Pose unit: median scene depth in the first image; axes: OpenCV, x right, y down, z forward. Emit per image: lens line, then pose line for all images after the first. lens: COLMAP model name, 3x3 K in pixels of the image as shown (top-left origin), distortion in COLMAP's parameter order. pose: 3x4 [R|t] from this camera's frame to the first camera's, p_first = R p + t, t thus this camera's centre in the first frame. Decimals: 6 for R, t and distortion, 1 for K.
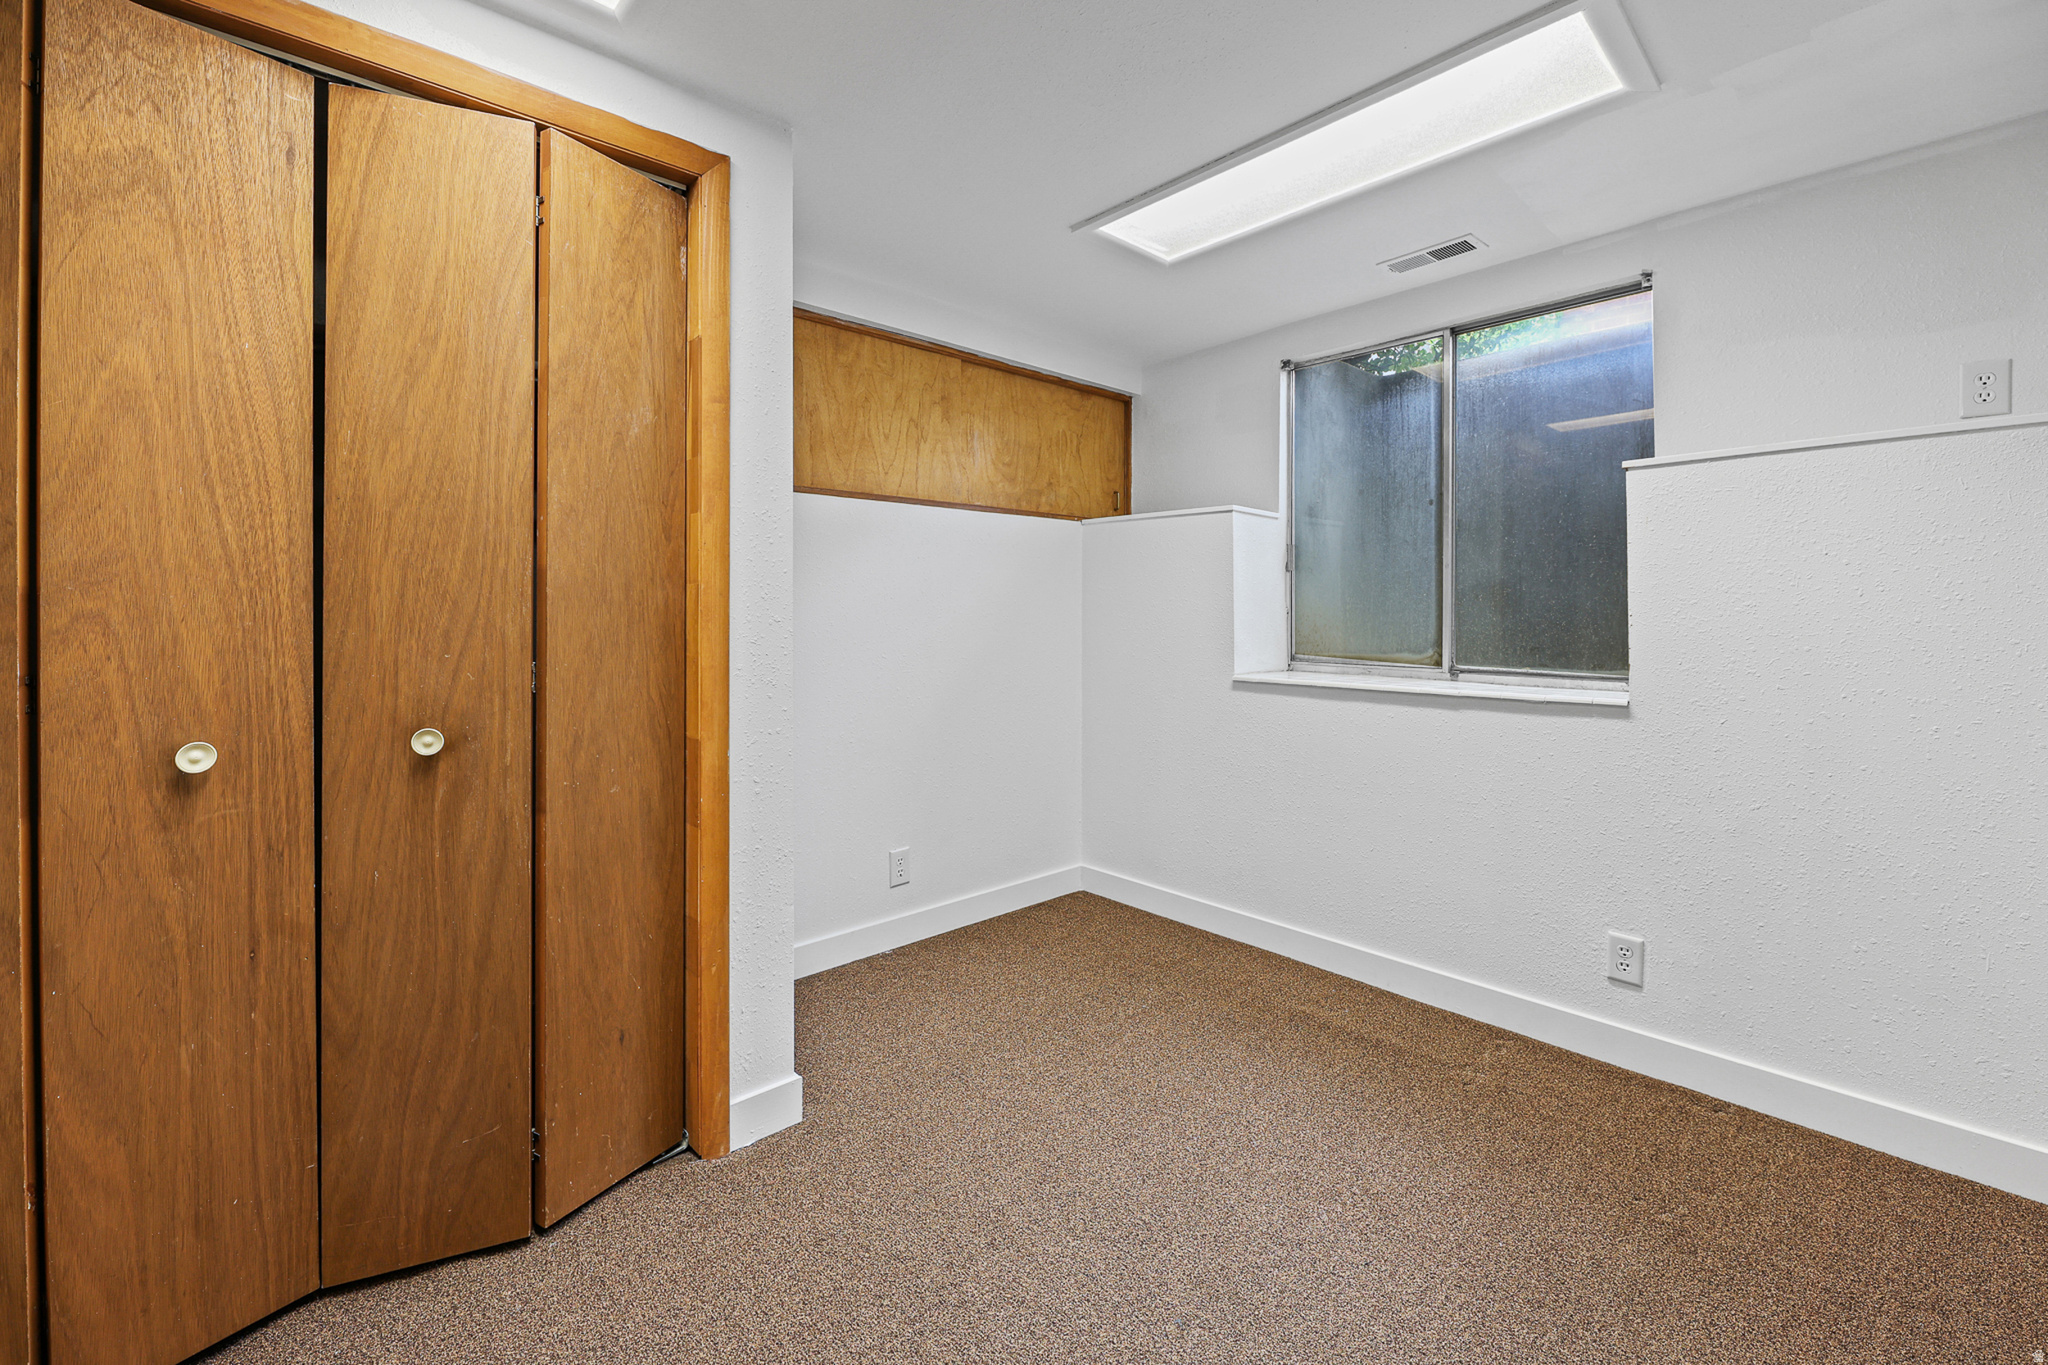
lens RADIAL K [[854.4, 0, 1023.4], [0, 854.4, 624.2], [0, 0, 1]] dist [-0.001909, -0.000859]
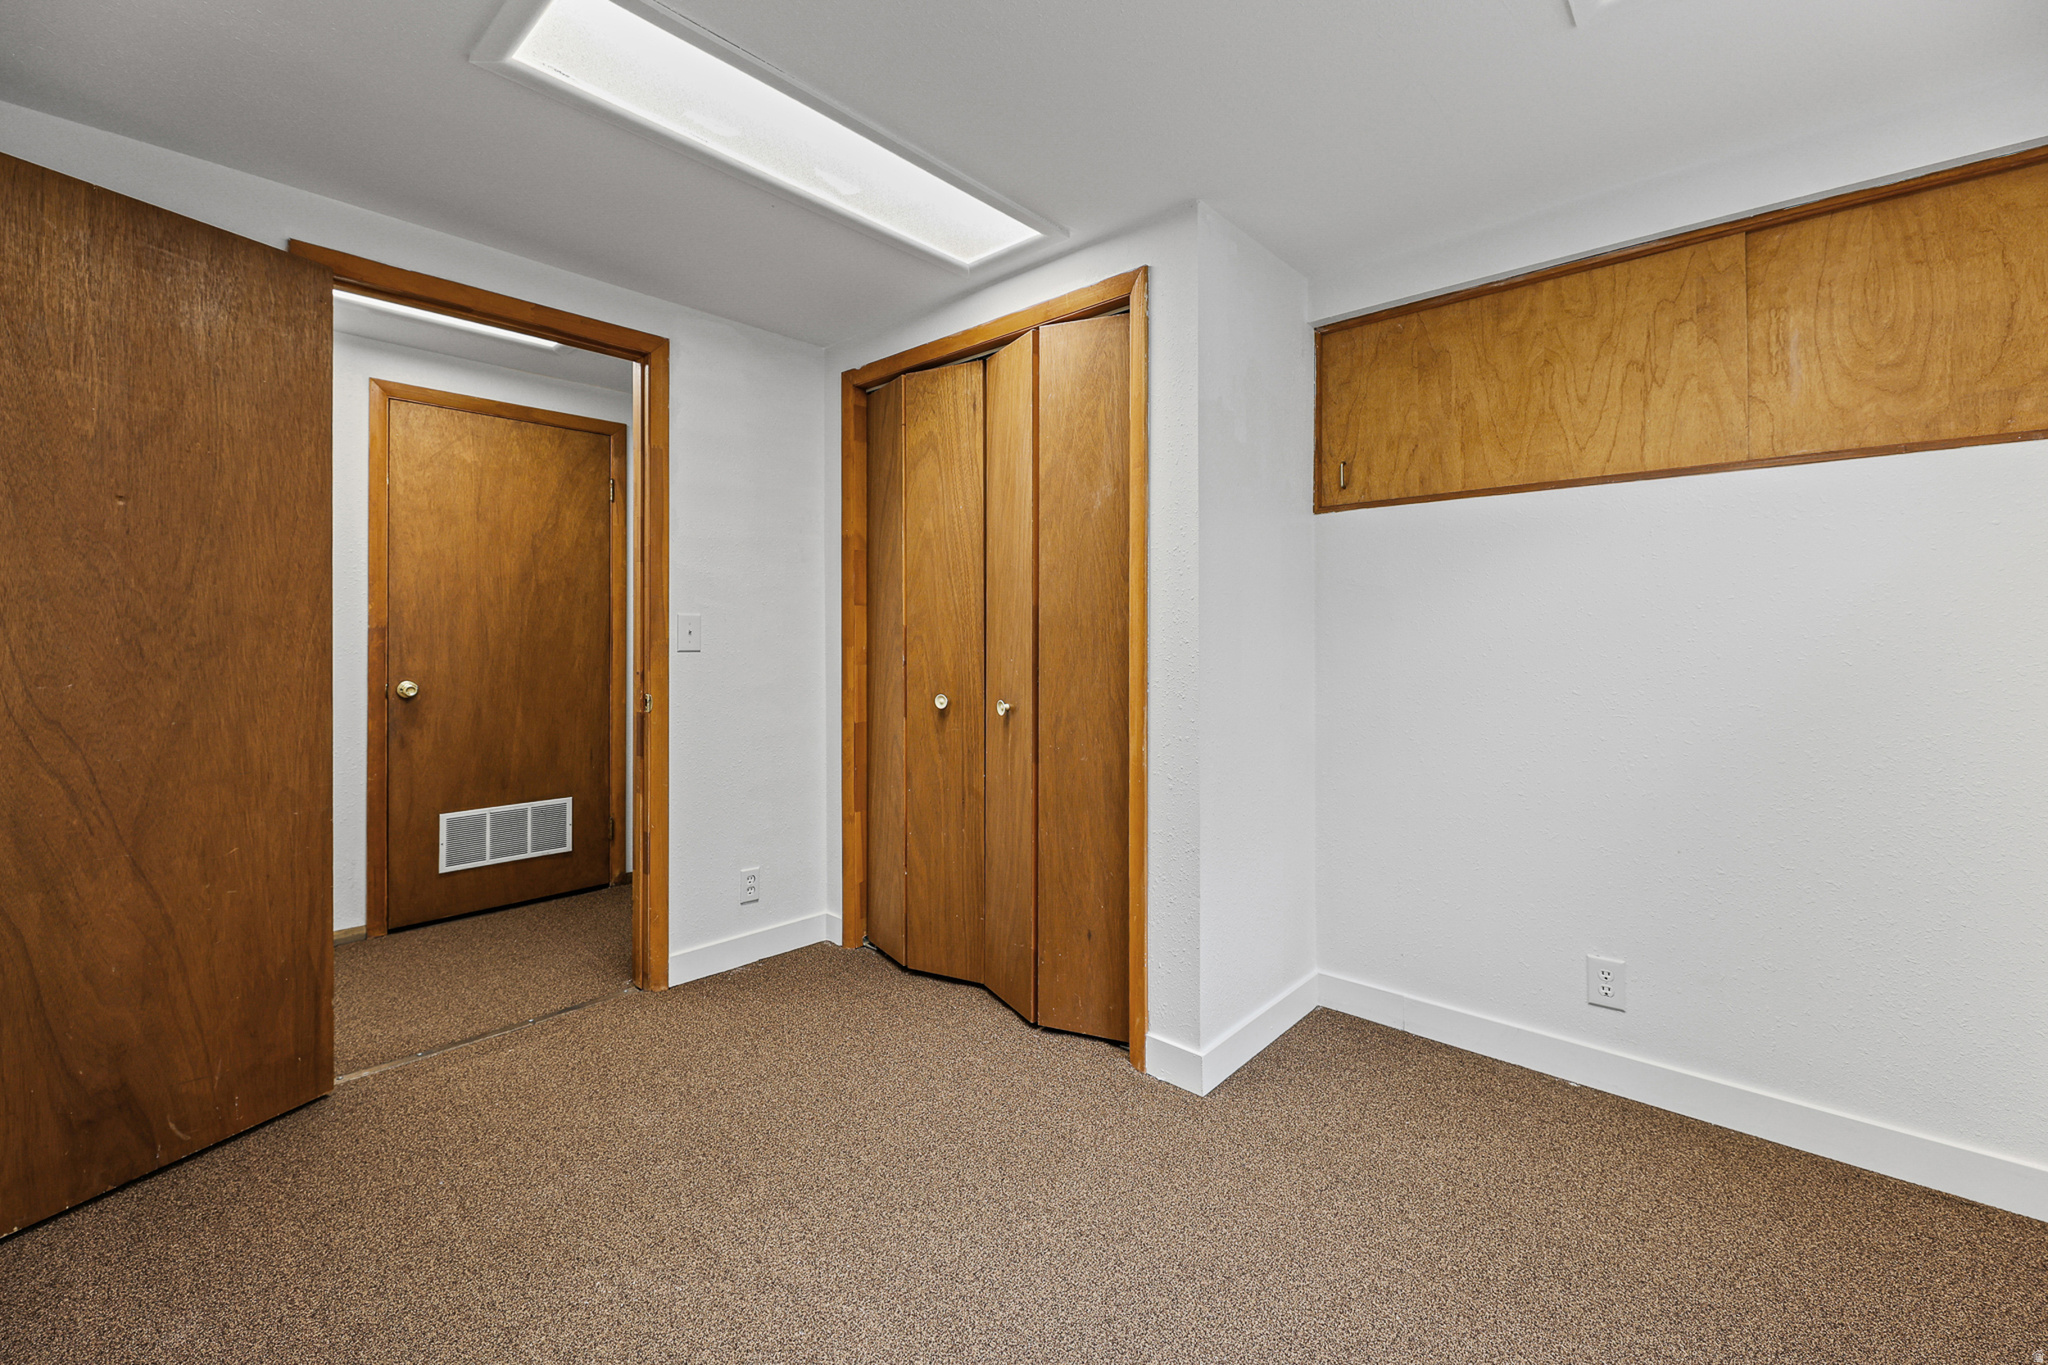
lens RADIAL K [[837.1, 0, 1028.2], [0, 837.1, 649.8], [0, 0, 1]] dist [-0.000807, -0.000228]
pose [[0.098736, 0.016354, -0.994979, 0.902655], [-0.012121, 0.999811, 0.015231, -0.009444], [0.995040, 0.010556, 0.098915, 0.763208]]
